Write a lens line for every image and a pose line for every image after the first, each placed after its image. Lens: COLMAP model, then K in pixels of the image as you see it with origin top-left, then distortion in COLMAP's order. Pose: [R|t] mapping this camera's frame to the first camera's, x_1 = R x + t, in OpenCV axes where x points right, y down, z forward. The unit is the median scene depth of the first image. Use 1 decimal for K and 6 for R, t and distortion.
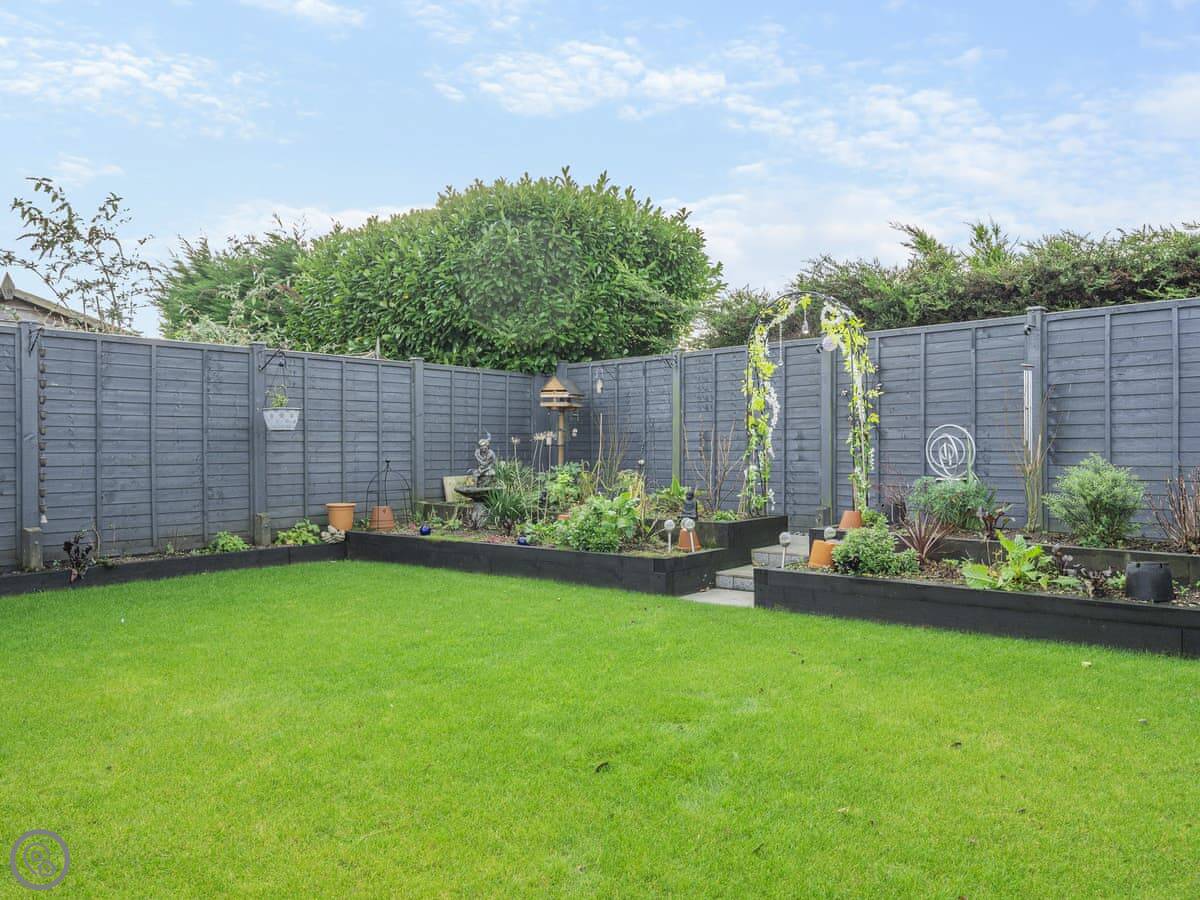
lens RADIAL K [[906.8, 0, 583.6], [0, 906.8, 449.0], [0, 0, 1]] dist [0.012050, -0.011670]
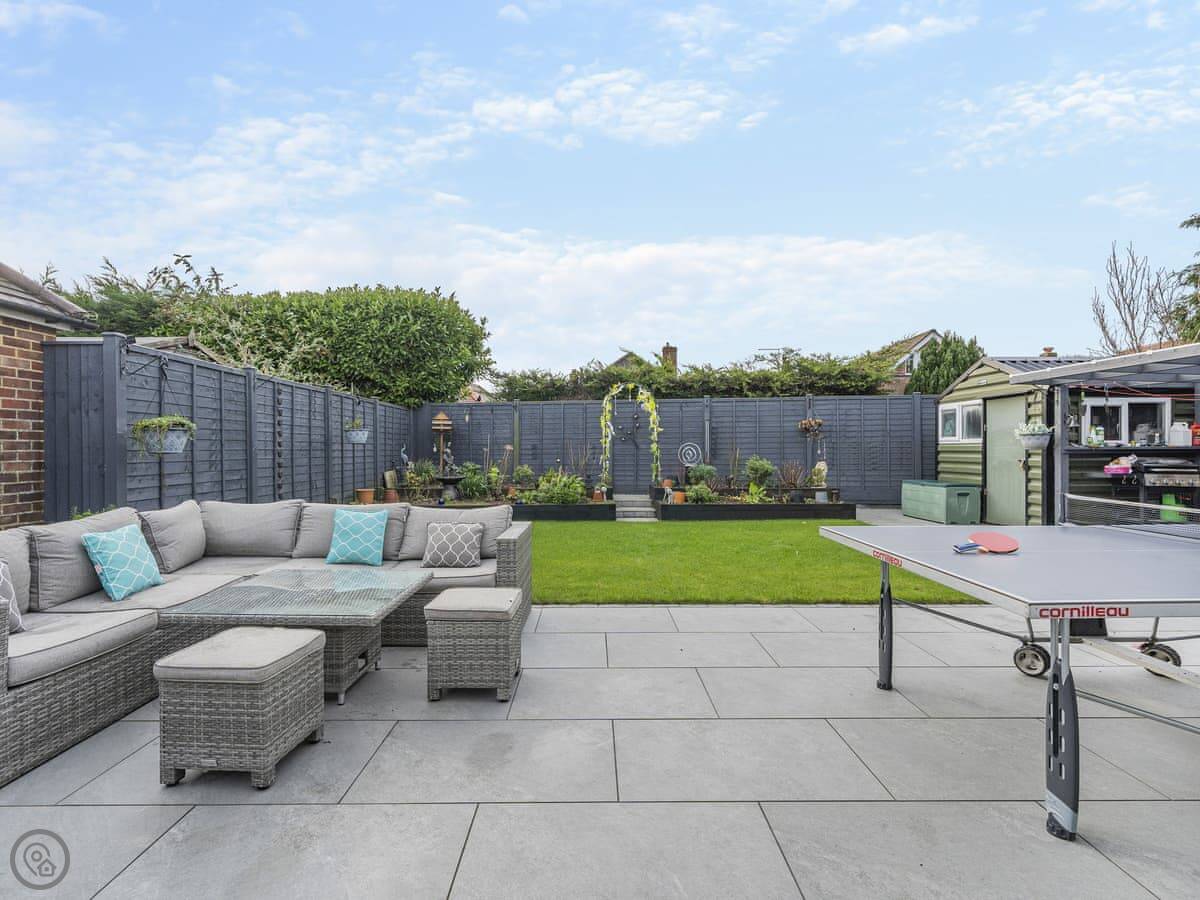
lens RADIAL K [[613.9, 0, 584.5], [0, 613.9, 454.6], [0, 0, 1]] dist [0.000658, 0.000443]
pose [[0.779327, -0.005056, 0.626597, -0.686972], [0.004307, 0.999987, 0.002712, -0.001356], [-0.626603, 0.000585, 0.779338, -0.078671]]
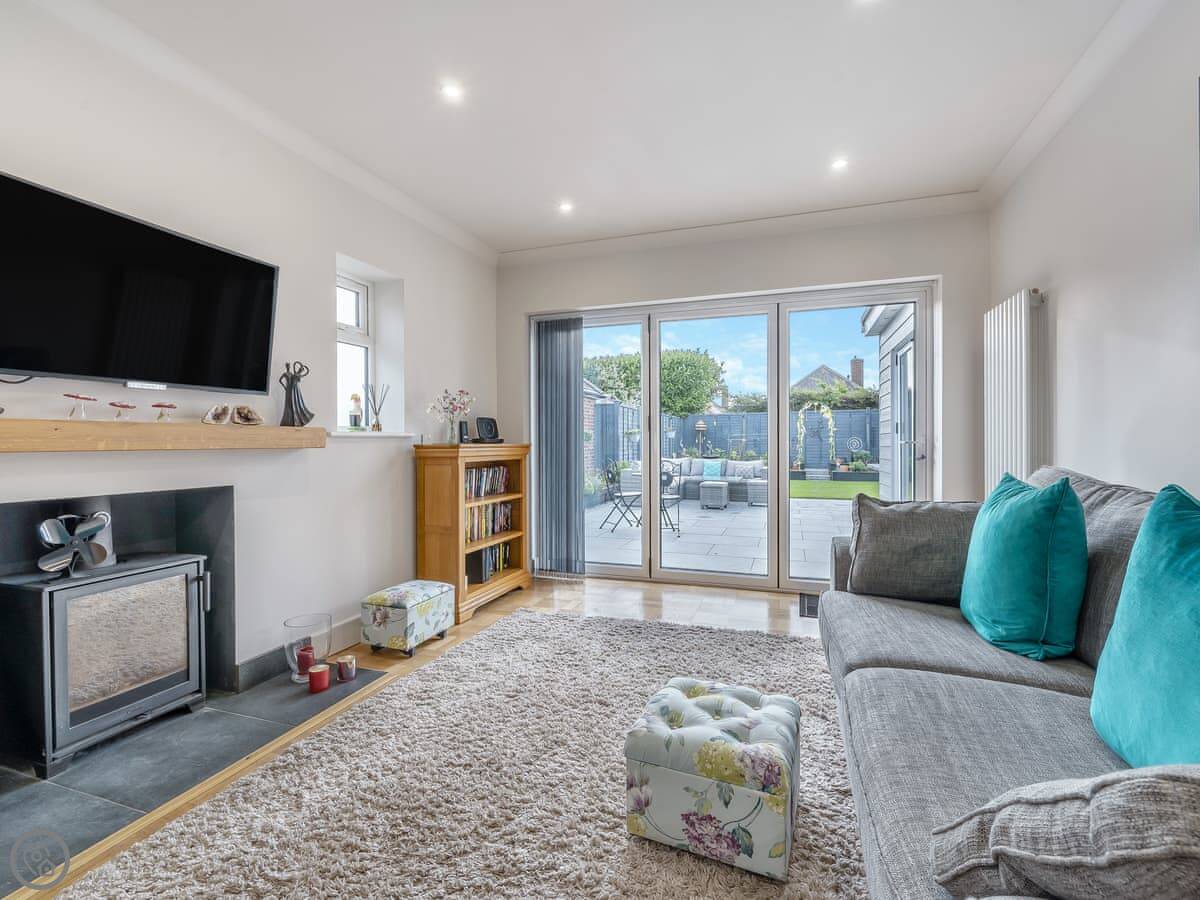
lens RADIAL K [[531.8, 0, 606.0], [0, 531.8, 443.3], [0, 0, 1]] dist [-0.002857, -0.000171]
pose [[0.937664, -0.001409, 0.347541, -1.173619], [0.003085, 0.999986, -0.004271, 0.005476], [-0.347531, 0.005077, 0.937655, -0.662842]]
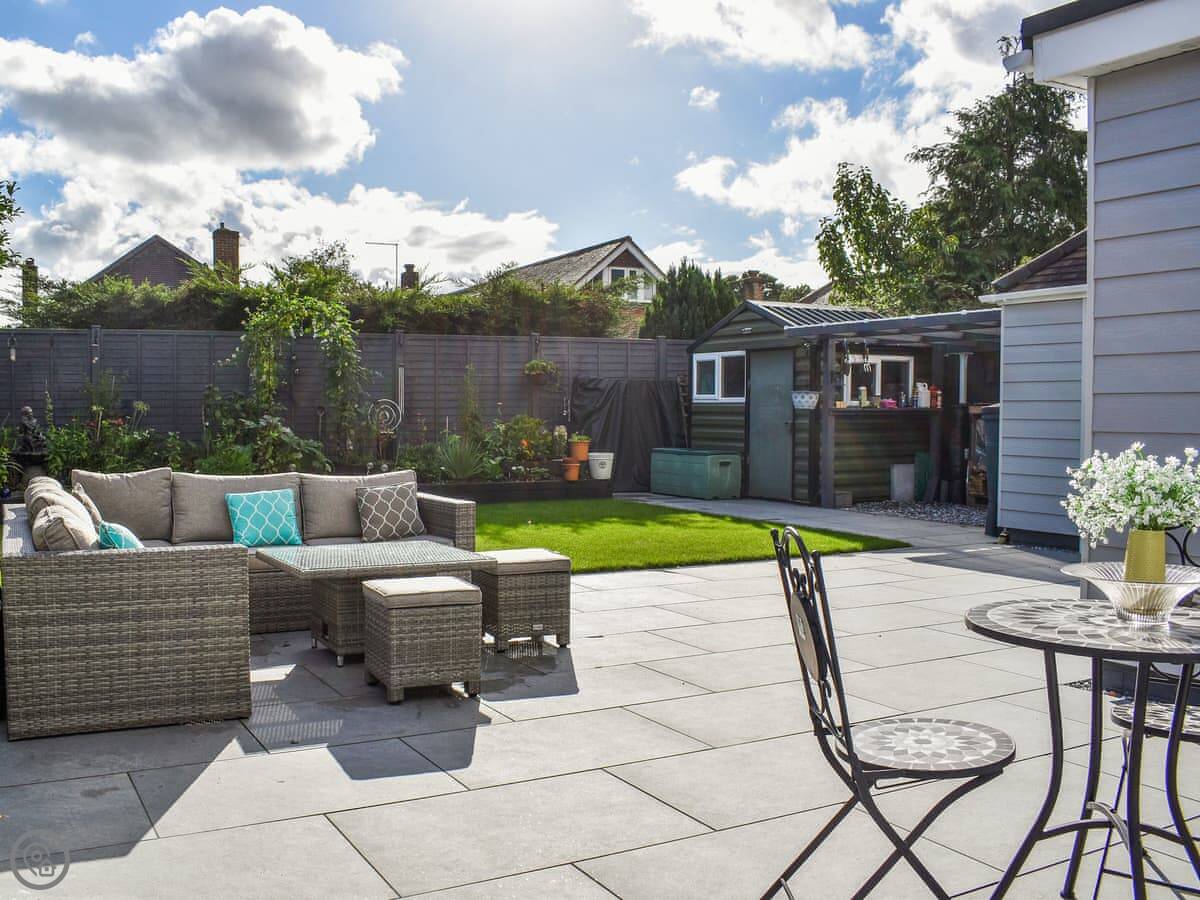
lens RADIAL K [[1100.3, 0, 490.2], [0, 1100.3, 449.5], [0, 0, 1]] dist [-0.097901, 0.000000]
pose [[0.443224, -0.030732, 0.895884, -1.071065], [0.001259, 0.999433, 0.033661, -0.001221], [-0.896410, -0.013791, 0.443011, -0.054645]]
